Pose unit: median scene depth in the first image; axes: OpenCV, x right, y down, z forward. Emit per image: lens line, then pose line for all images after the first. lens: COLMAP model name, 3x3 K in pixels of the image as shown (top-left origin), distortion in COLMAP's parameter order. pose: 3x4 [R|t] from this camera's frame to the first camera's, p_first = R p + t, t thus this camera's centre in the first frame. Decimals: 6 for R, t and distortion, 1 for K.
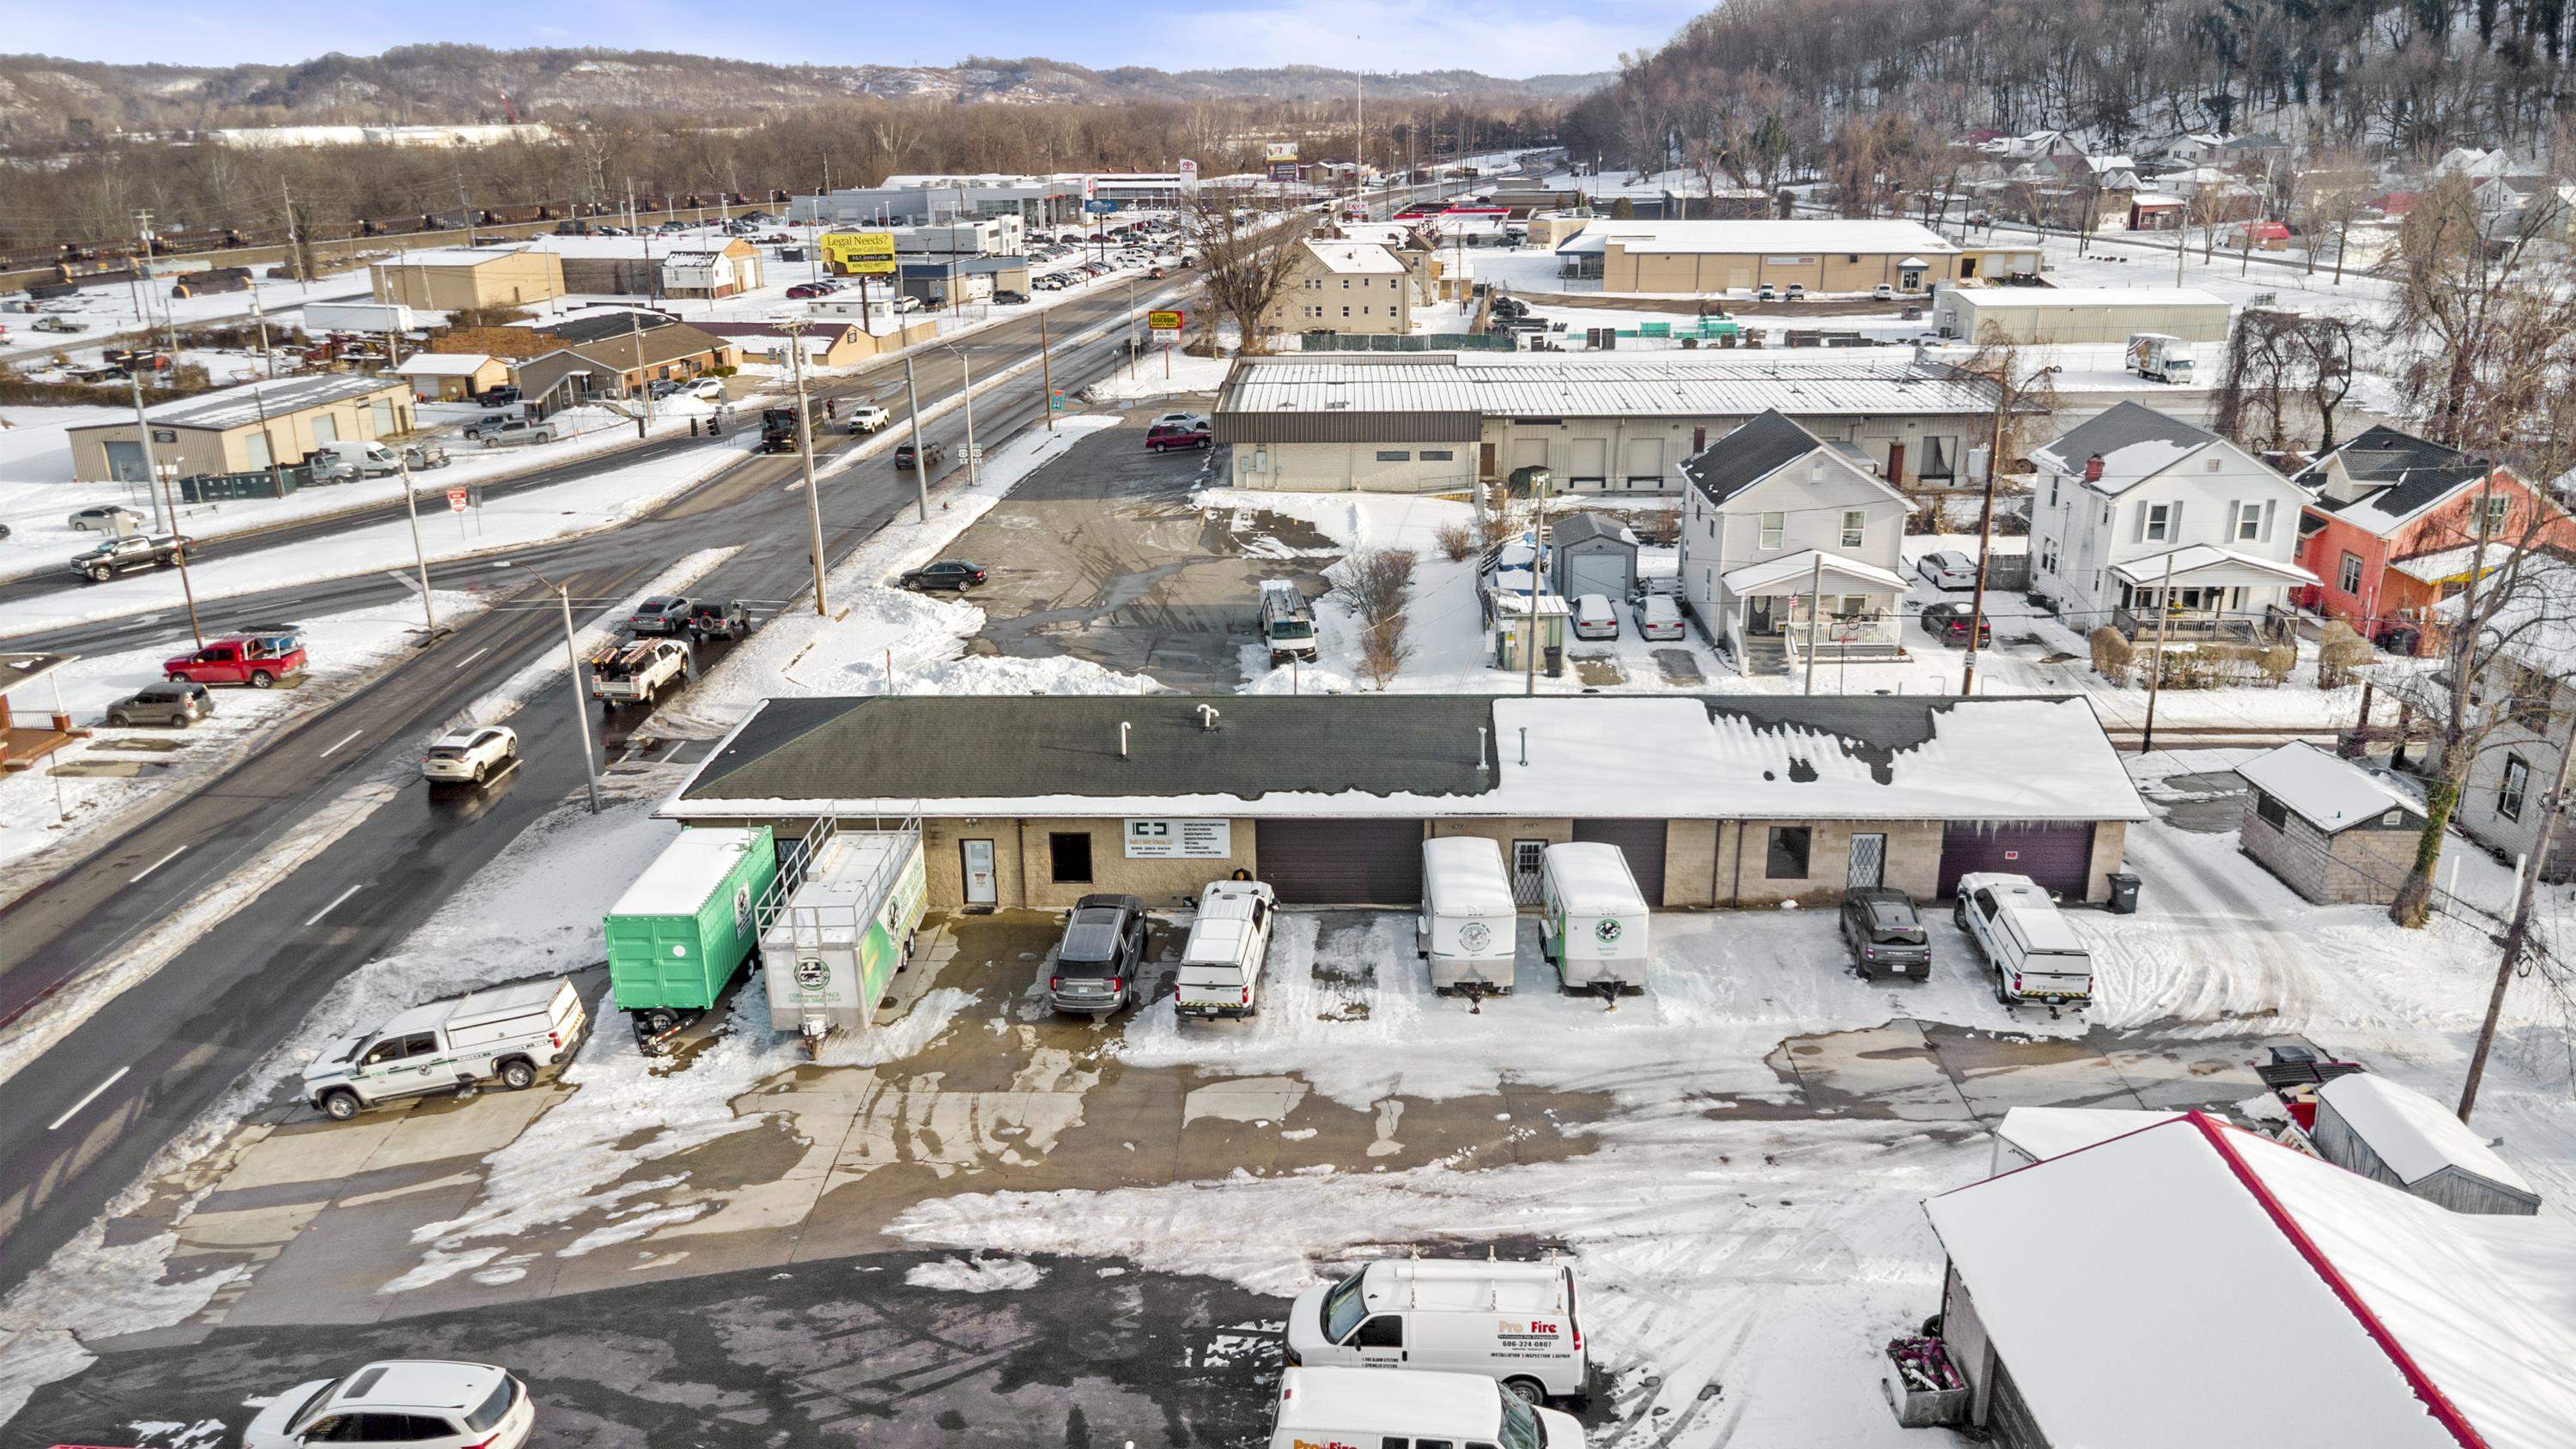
lens RADIAL K [[1861.0, 0, 1274.2], [0, 1861.0, 725.5], [0, 0, 1]] dist [0.019435, -0.004828]
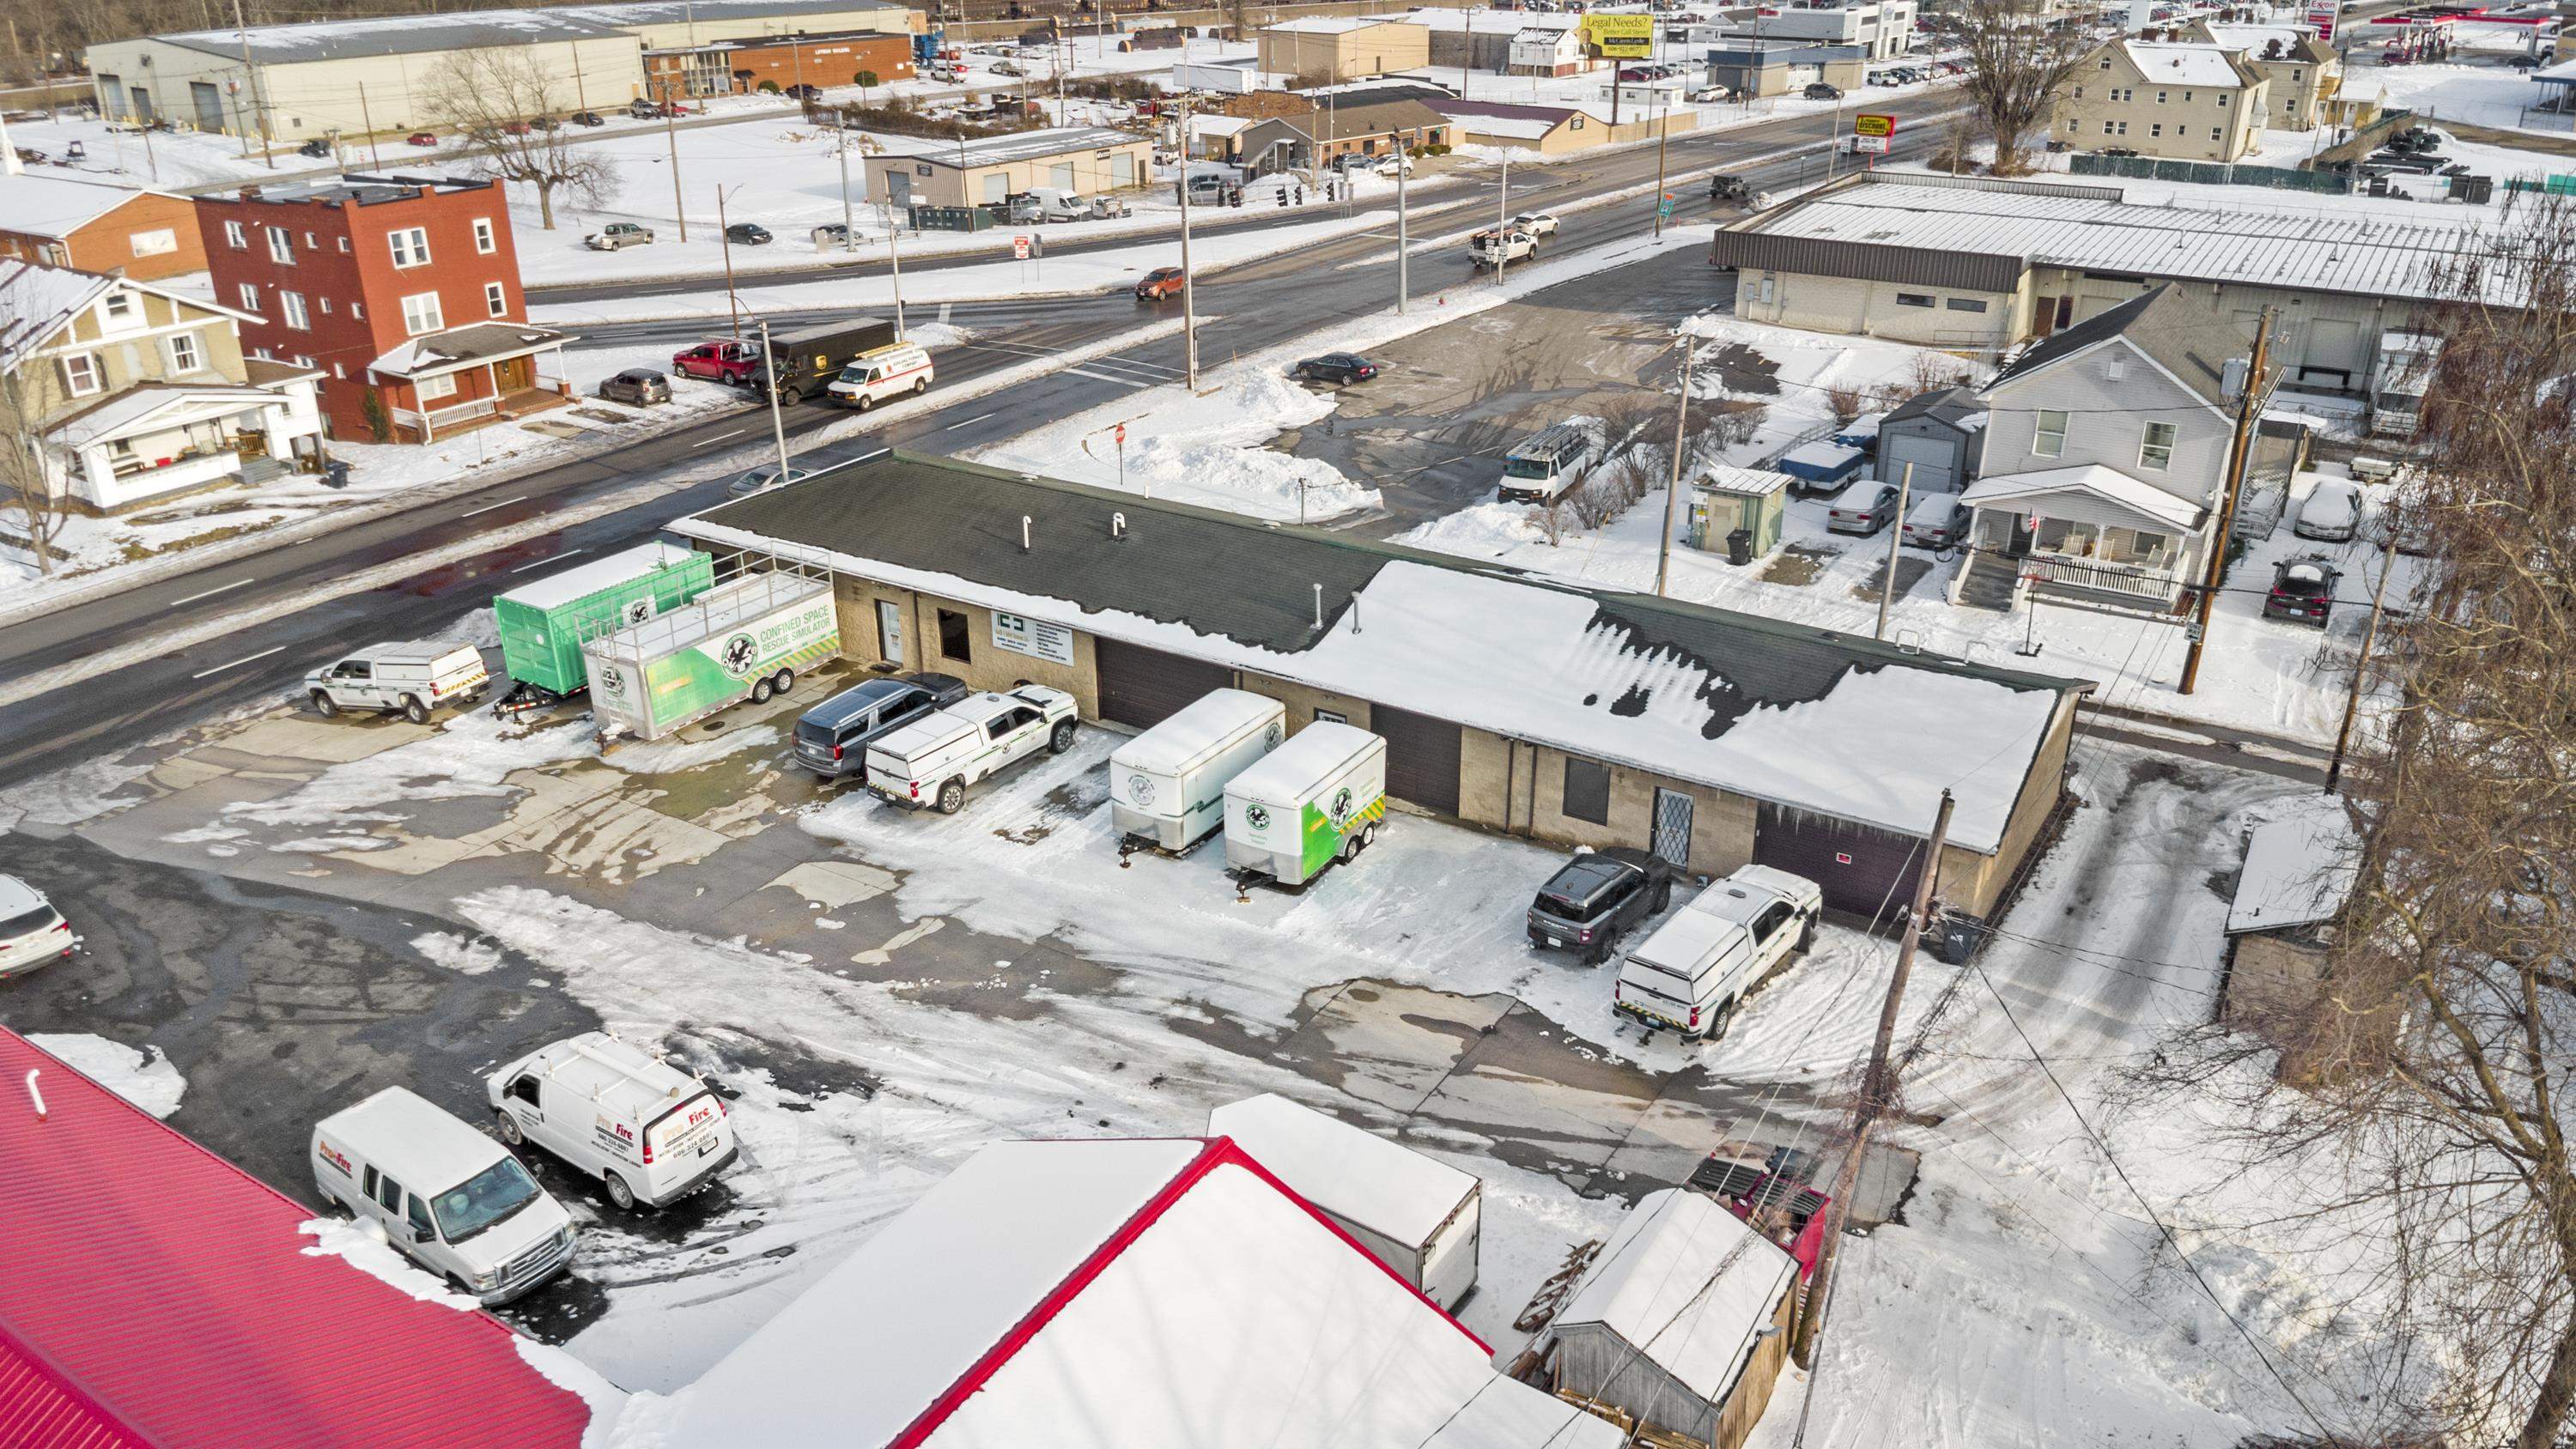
lens RADIAL K [[1861.0, 0, 1274.2], [0, 1861.0, 725.5], [0, 0, 1]] dist [0.019435, -0.004828]
pose [[0.859895, 0.216954, -0.462073, 0.536757], [-0.166666, 0.974906, 0.147583, -0.063535], [0.482497, -0.049894, 0.874476, 0.178501]]
